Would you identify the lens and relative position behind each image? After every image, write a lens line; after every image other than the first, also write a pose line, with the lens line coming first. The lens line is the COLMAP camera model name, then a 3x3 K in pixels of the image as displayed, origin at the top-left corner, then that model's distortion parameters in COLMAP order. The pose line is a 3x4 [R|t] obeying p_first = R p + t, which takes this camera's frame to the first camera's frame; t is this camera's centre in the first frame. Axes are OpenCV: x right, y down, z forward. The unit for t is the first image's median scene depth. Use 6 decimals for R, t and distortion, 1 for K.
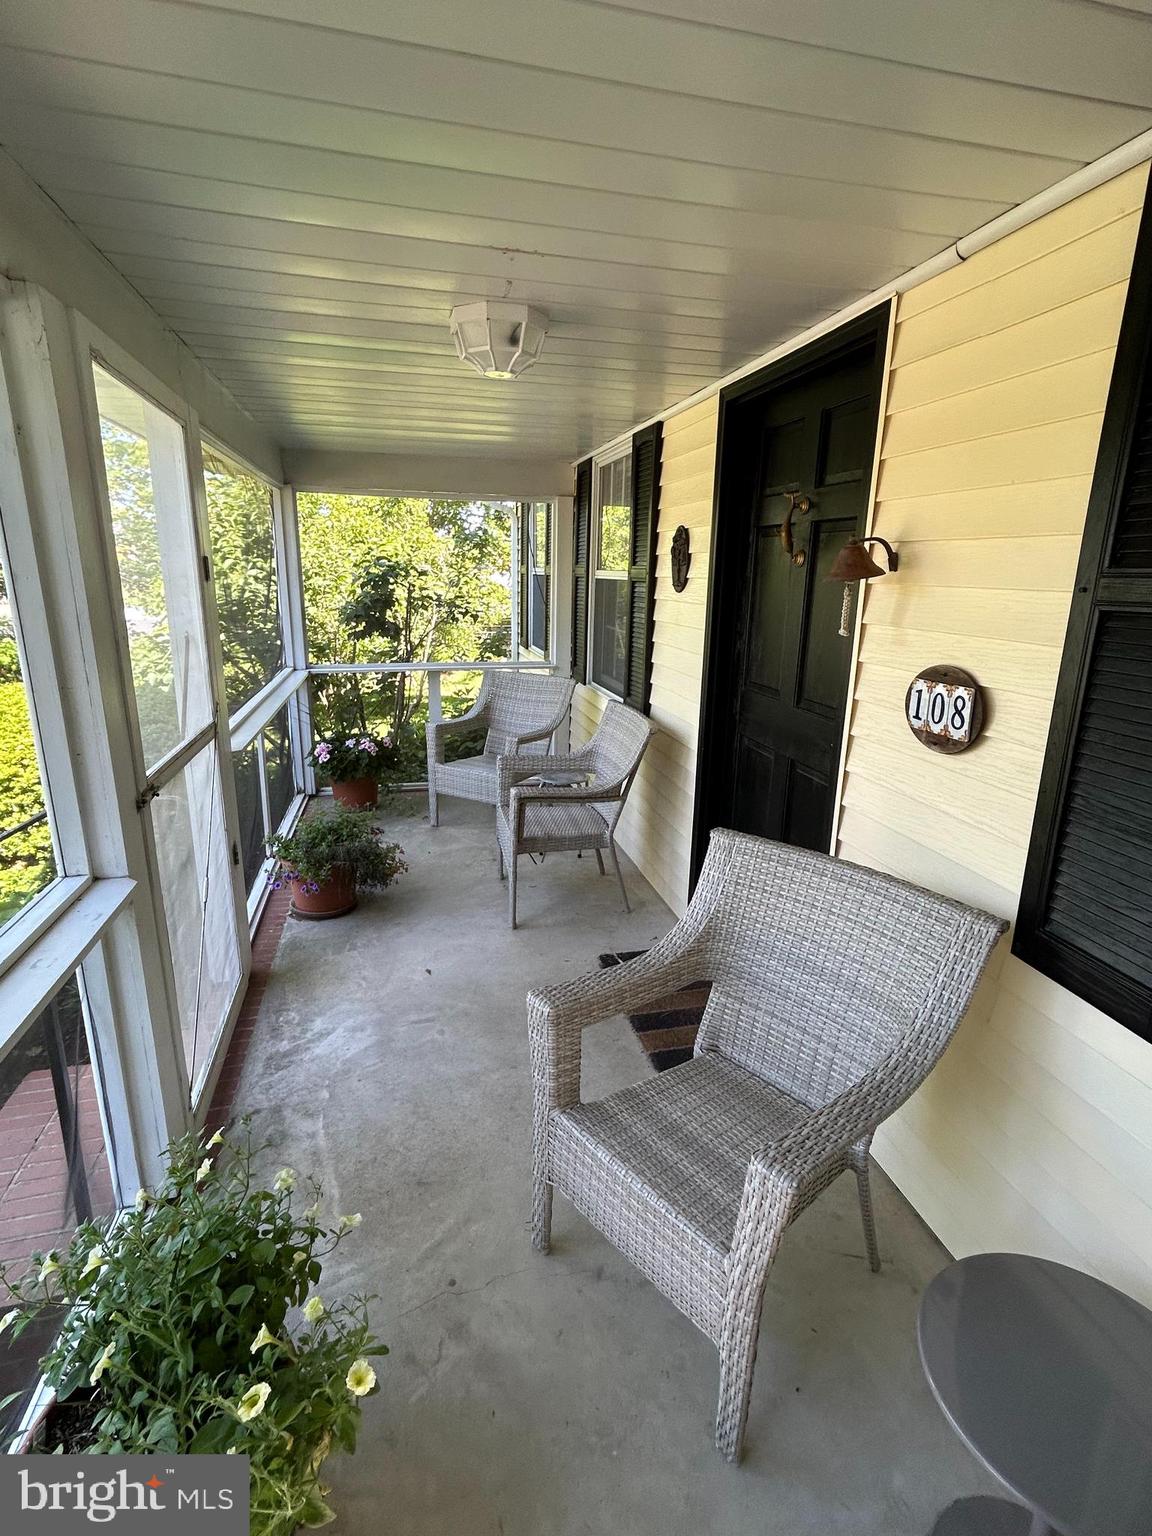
lens RADIAL K [[743.3, 0, 576.0], [0, 743.3, 768.0], [0, 0, 1]] dist [0.000308, 0.000018]
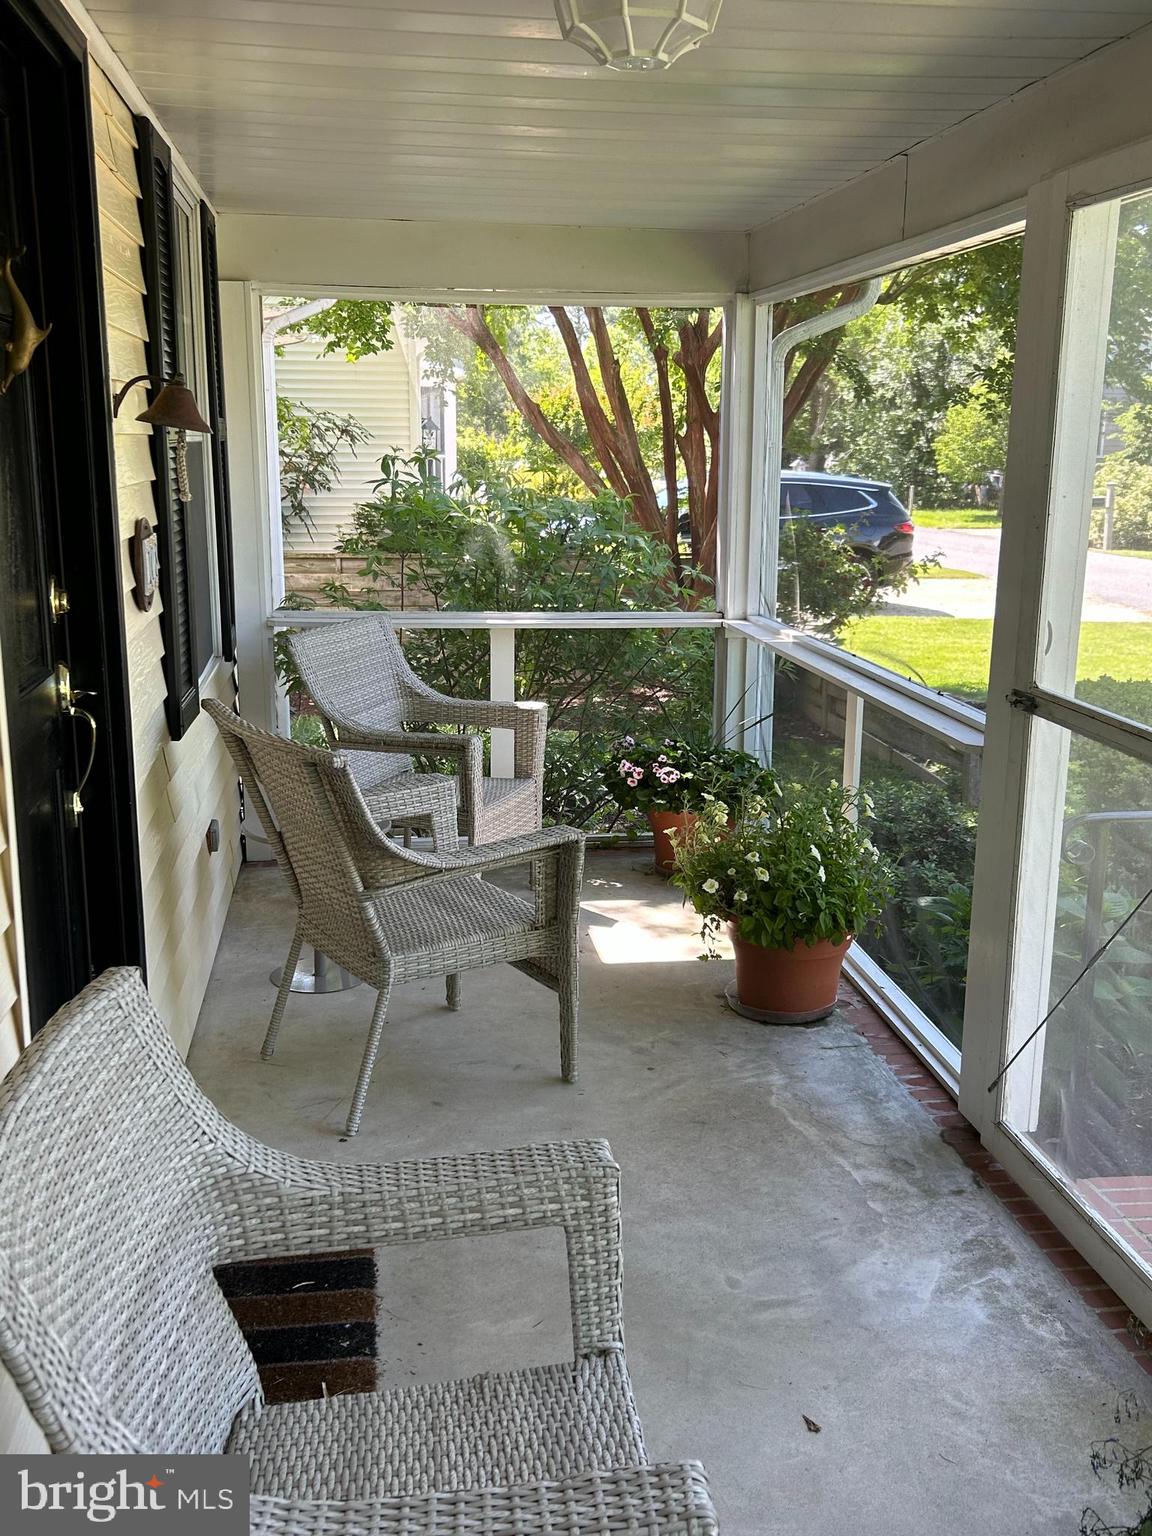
lens RADIAL K [[1461.2, 0, 576.0], [0, 1461.2, 768.0], [0, 0, 1]] dist [-0.002605, -0.001106]
pose [[-0.996104, -0.042417, 0.077311, -0.138559], [-0.001129, 0.882773, 0.469799, -0.491653], [-0.088175, 0.467882, -0.879382, 1.832166]]
